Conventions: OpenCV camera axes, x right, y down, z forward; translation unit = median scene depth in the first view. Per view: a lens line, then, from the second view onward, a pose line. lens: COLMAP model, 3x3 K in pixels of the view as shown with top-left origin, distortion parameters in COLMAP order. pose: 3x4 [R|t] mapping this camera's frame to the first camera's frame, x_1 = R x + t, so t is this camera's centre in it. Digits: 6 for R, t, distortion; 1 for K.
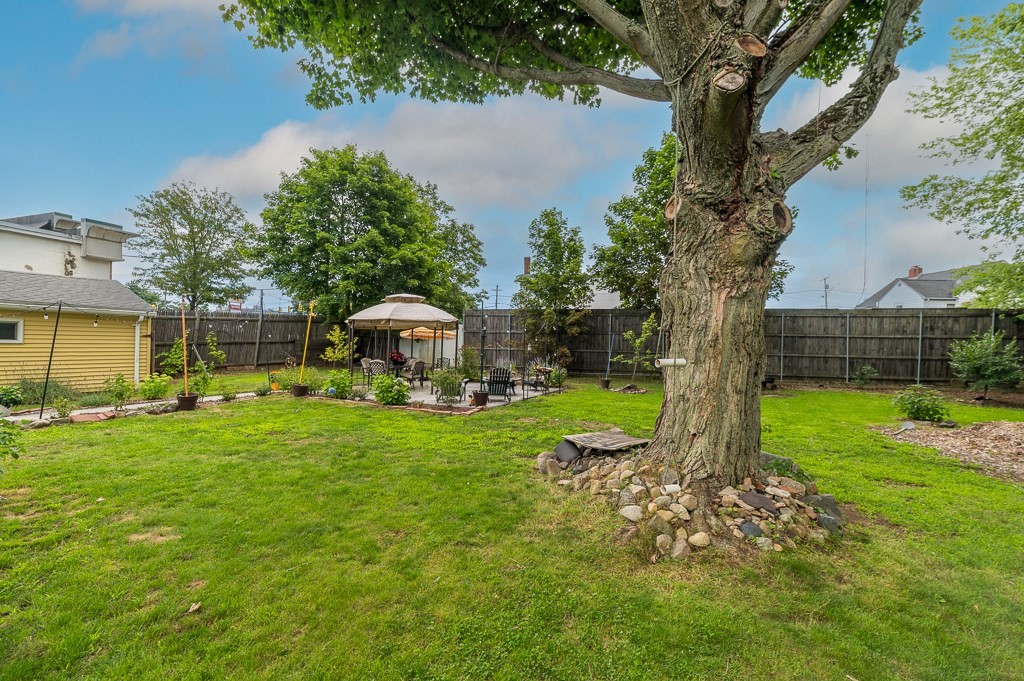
lens RADIAL K [[452.0, 0, 512.0], [0, 452.0, 340.5], [0, 0, 1]] dist [-0.000974, -0.000553]
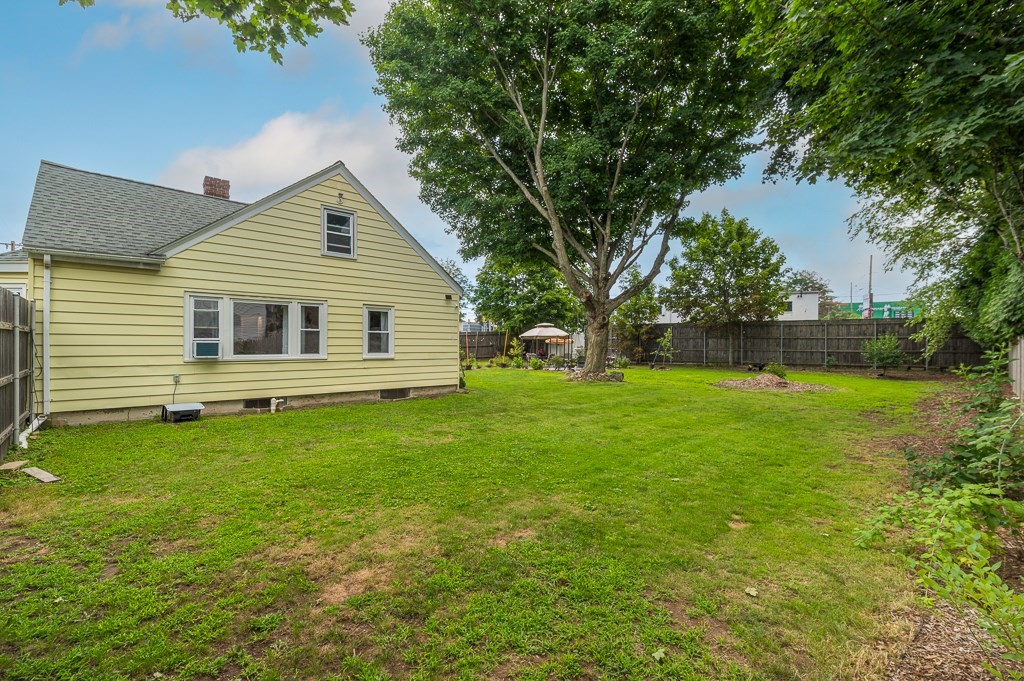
lens RADIAL K [[452.0, 0, 512.0], [0, 452.0, 340.5], [0, 0, 1]] dist [-0.000974, -0.000553]
pose [[0.936228, -0.016467, -0.351006, 0.285115], [0.014860, 0.999863, -0.007269, -0.004927], [0.351078, 0.001590, 0.936345, -0.825579]]
